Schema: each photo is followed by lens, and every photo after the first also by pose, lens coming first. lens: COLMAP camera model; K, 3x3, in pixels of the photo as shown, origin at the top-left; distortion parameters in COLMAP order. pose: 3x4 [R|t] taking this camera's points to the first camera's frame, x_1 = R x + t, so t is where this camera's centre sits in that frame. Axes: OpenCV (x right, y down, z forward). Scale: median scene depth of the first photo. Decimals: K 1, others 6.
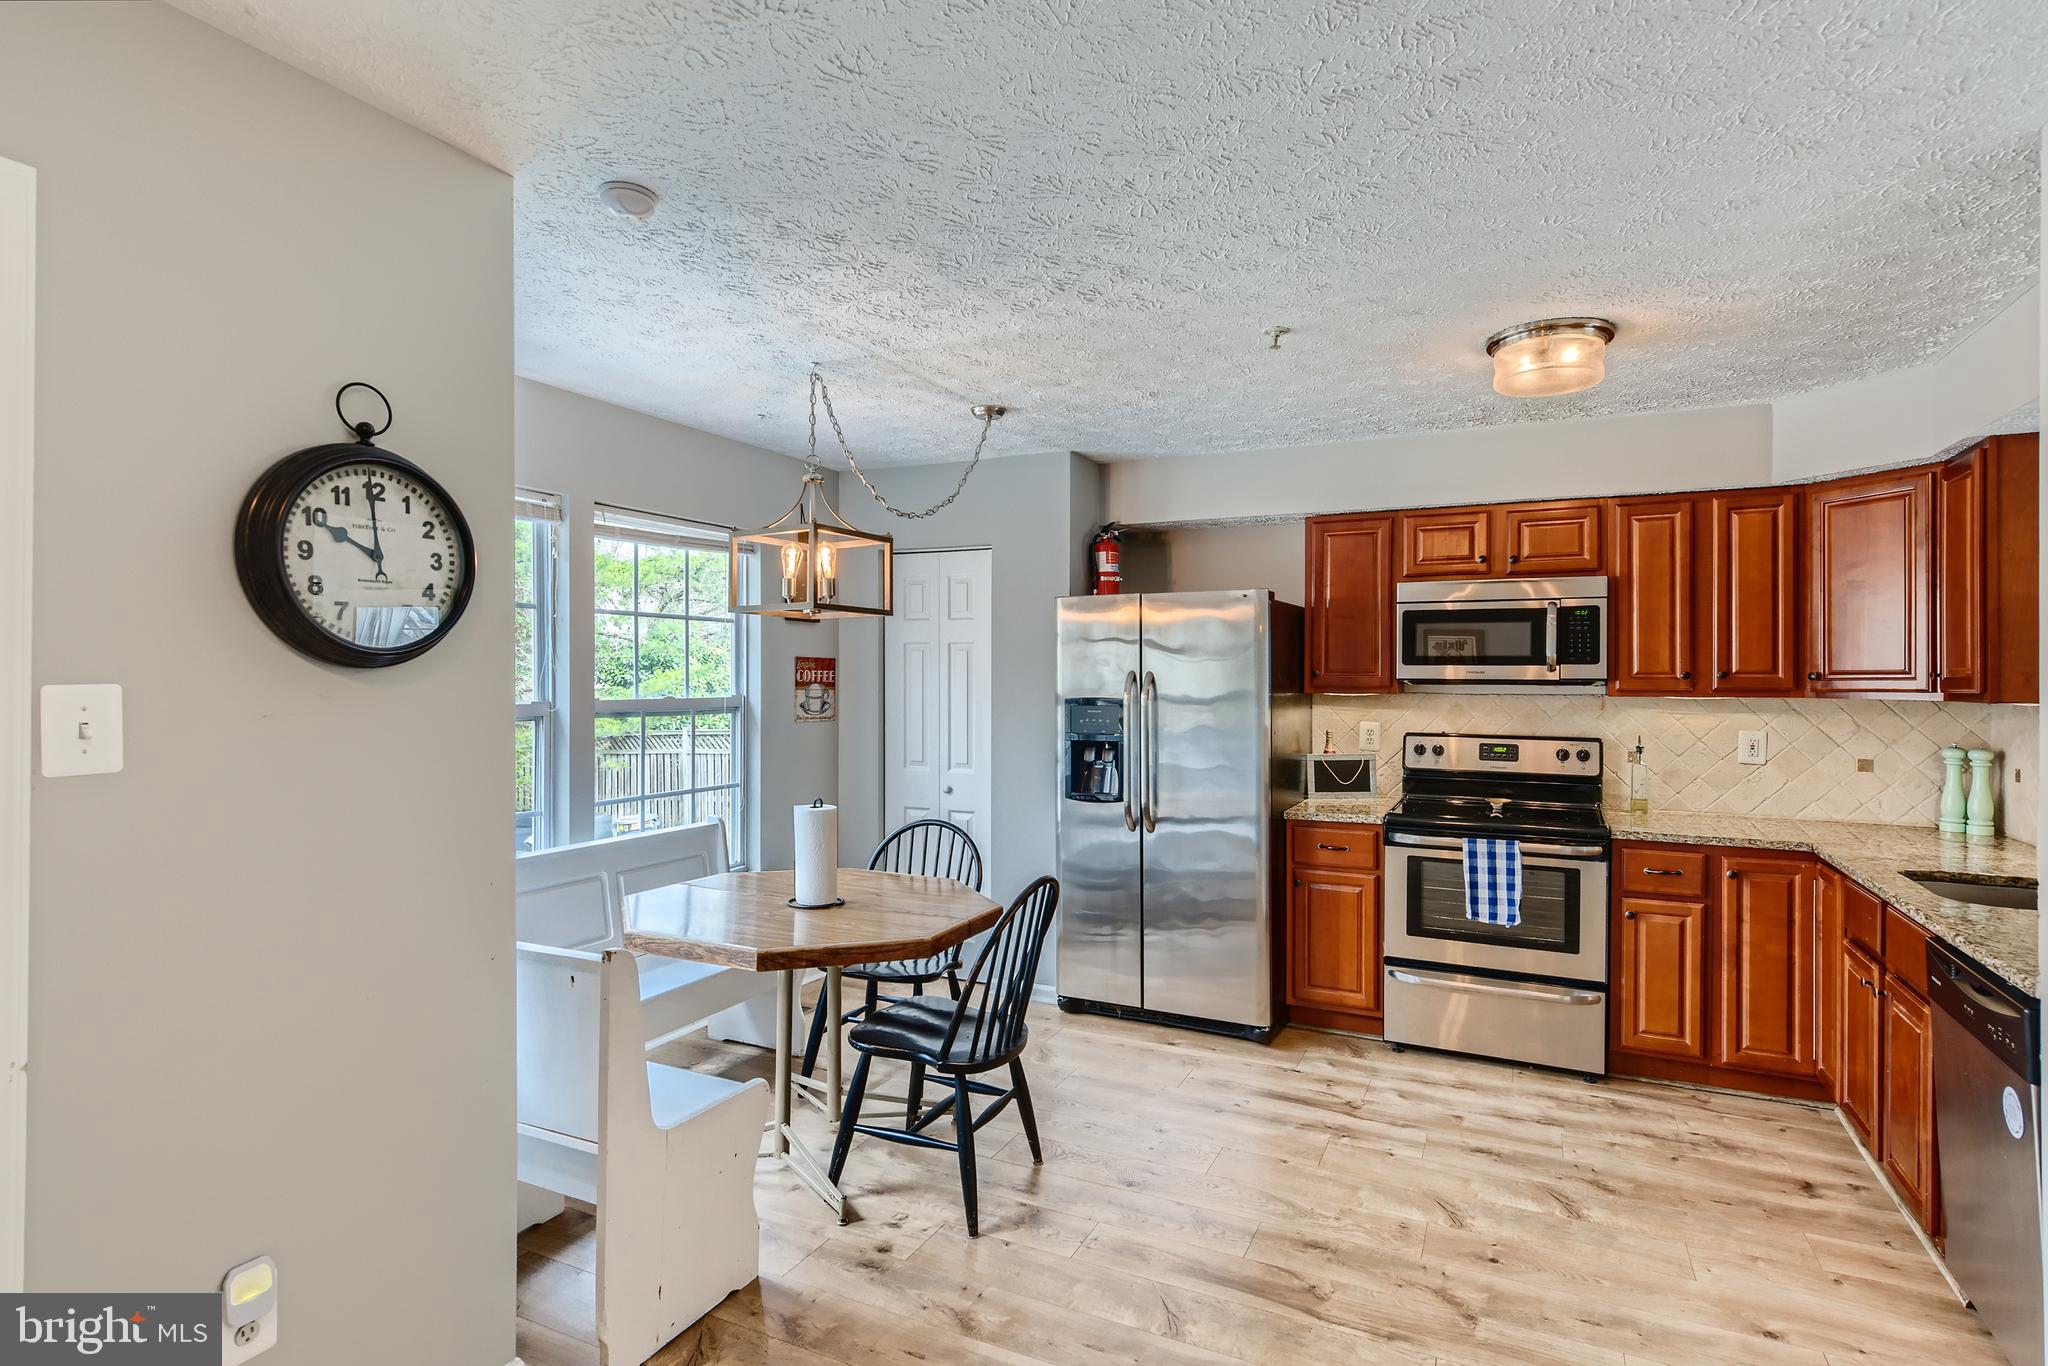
lens RADIAL K [[1038.8, 0, 1030.8], [0, 1038.8, 682.2], [0, 0, 1]] dist [-0.003423, 0.003019]
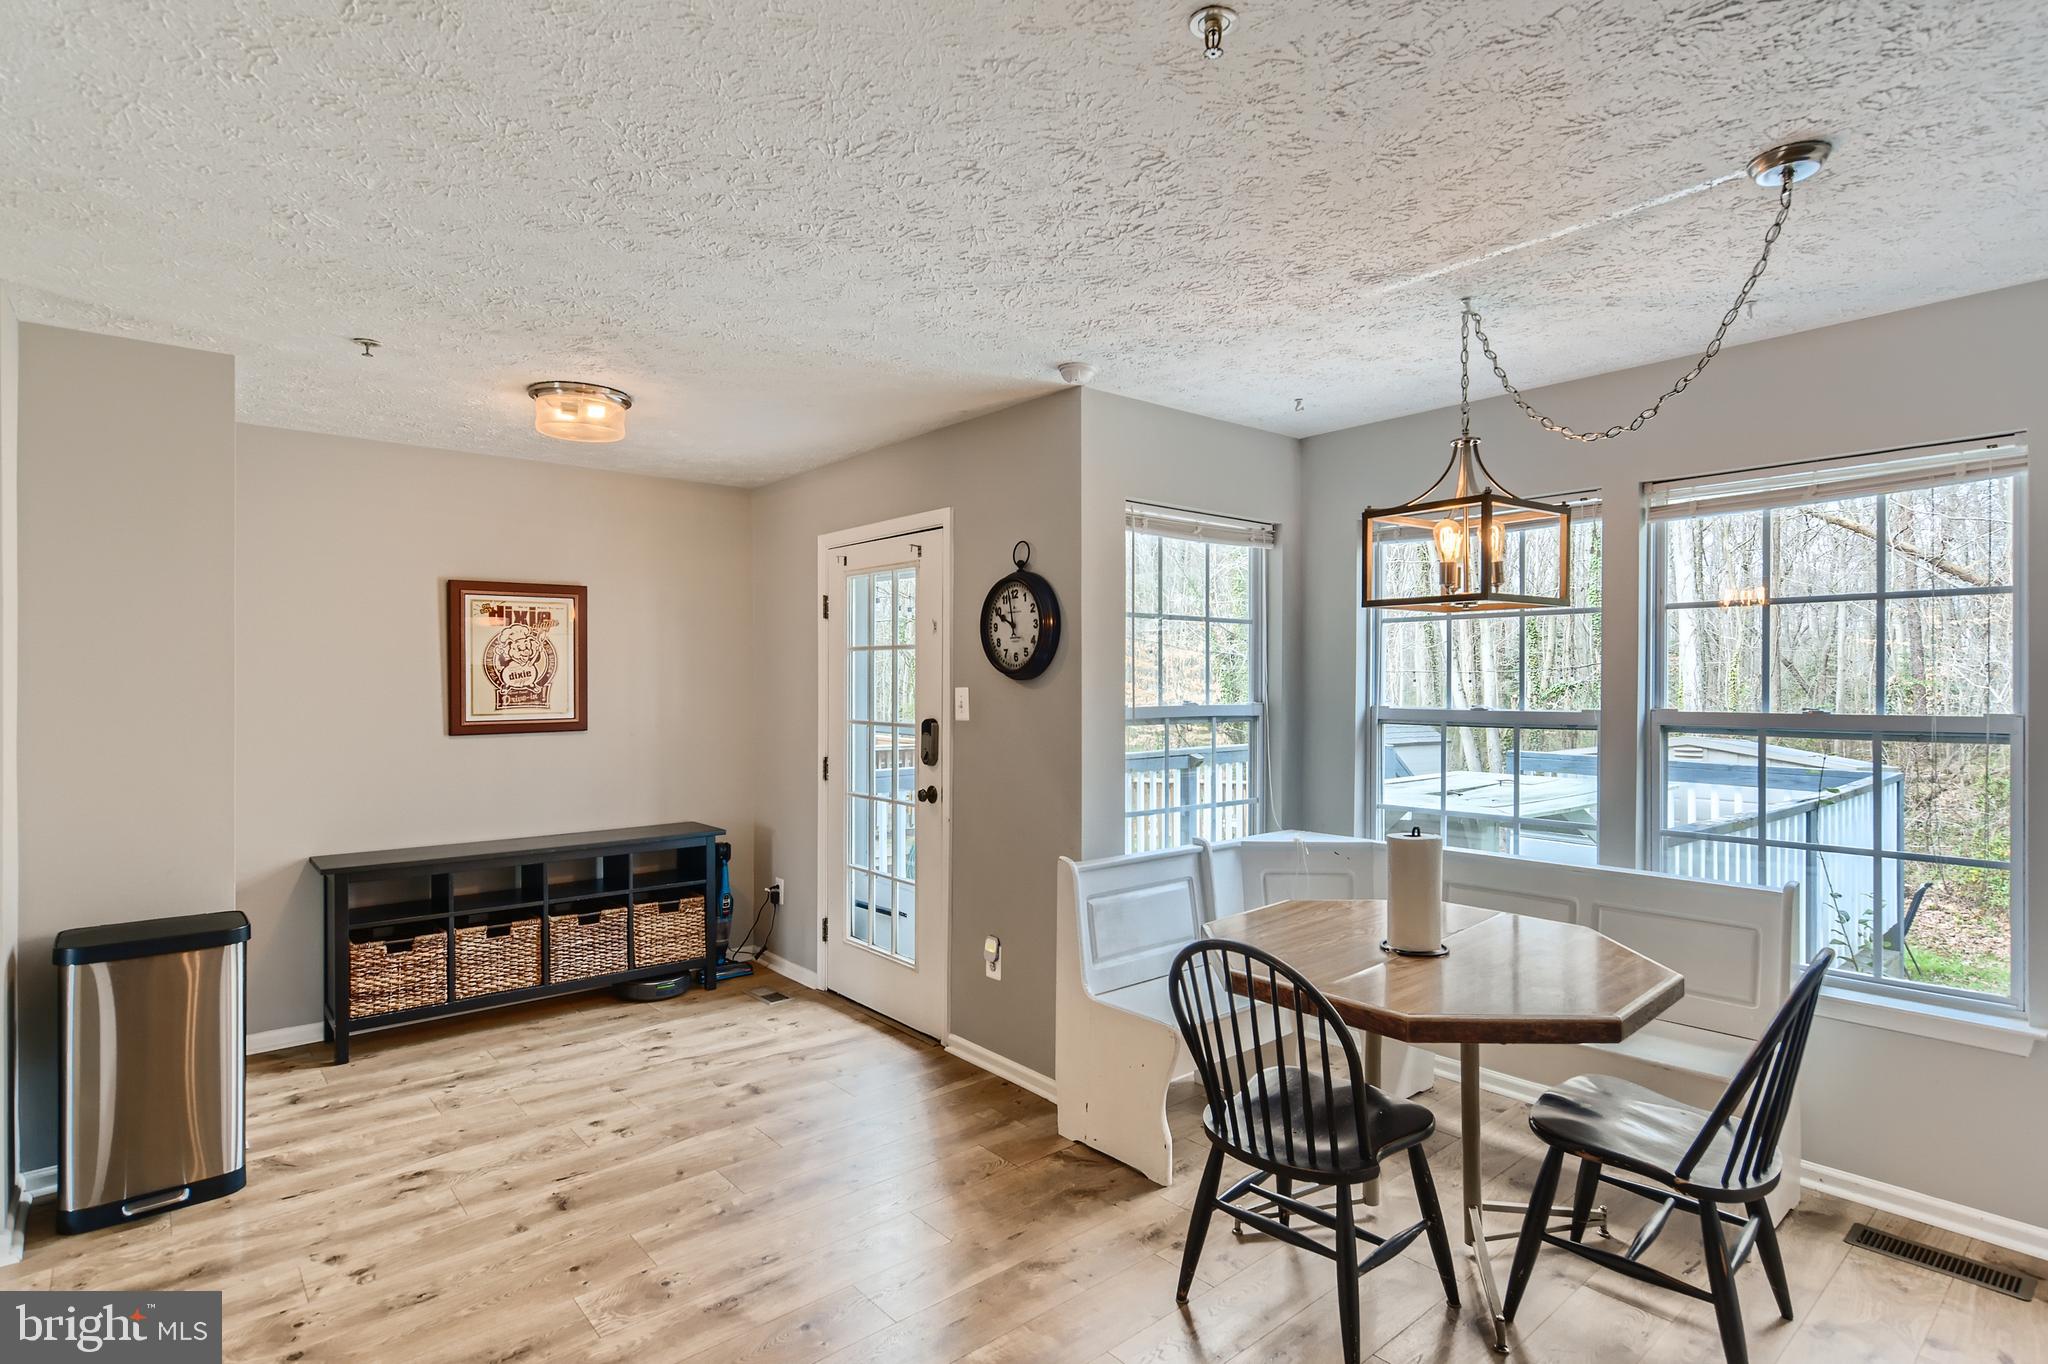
lens RADIAL K [[1038.8, 0, 1036.3], [0, 1038.8, 686.2], [0, 0, 1]] dist [-0.003423, 0.003019]
pose [[-0.390611, 0.002017, -0.920554, 0.794991], [-0.003335, 0.999988, 0.003606, -0.006396], [0.920550, 0.004479, -0.390599, 1.183326]]
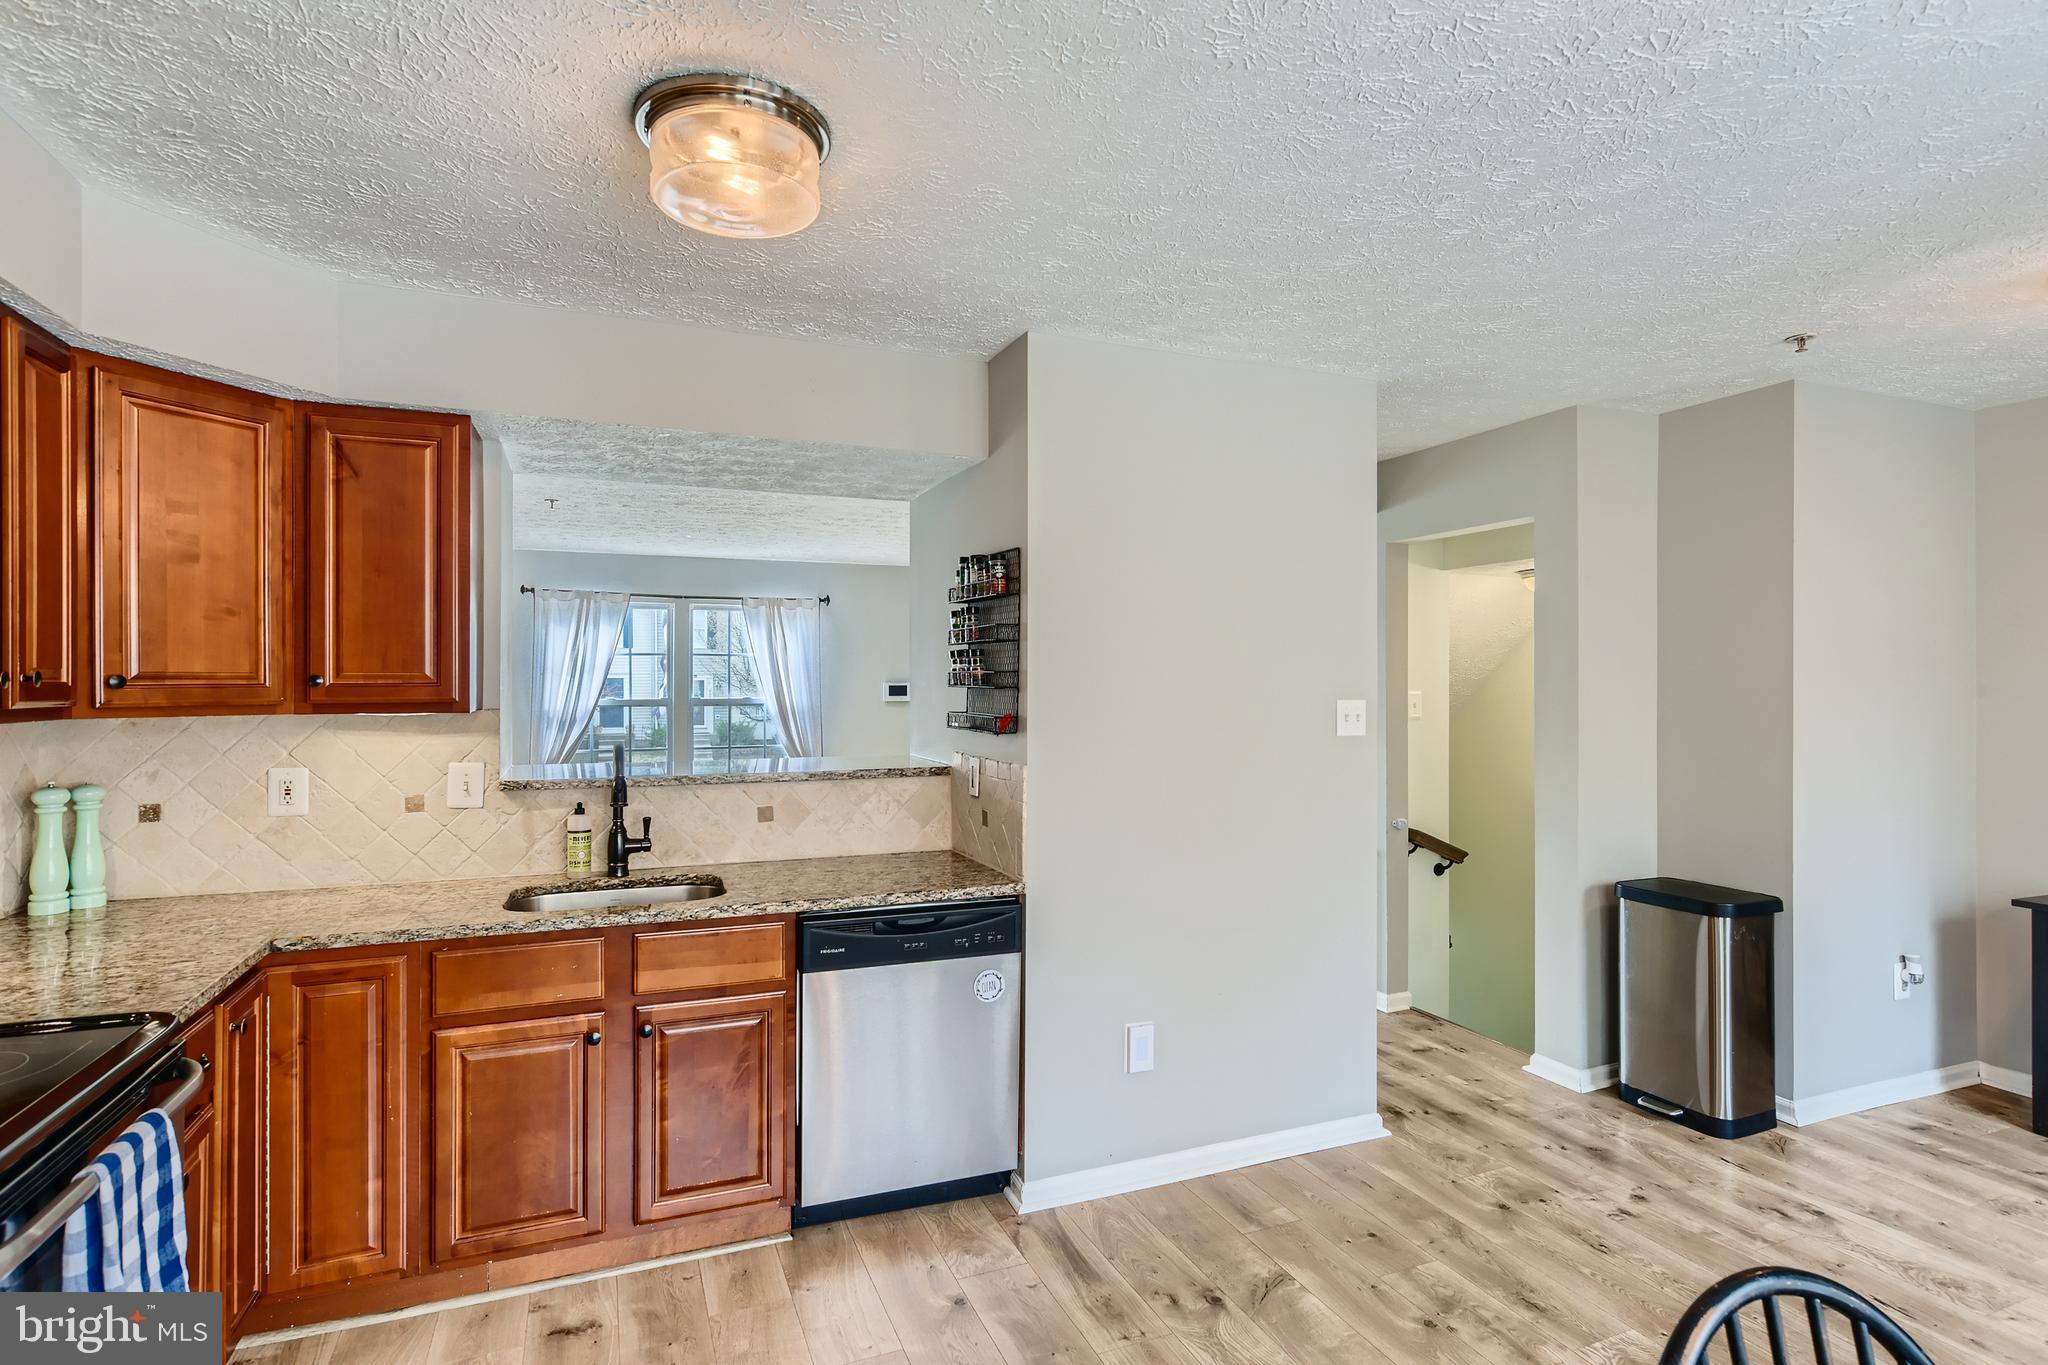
lens RADIAL K [[1038.8, 0, 1038.3], [0, 1038.8, 674.9], [0, 0, 1]] dist [-0.003423, 0.003019]
pose [[-0.748613, 0.008668, 0.662951, -0.049276], [0.001005, 0.999928, -0.011938, -0.002297], [-0.663007, -0.008271, -0.748568, 1.428402]]
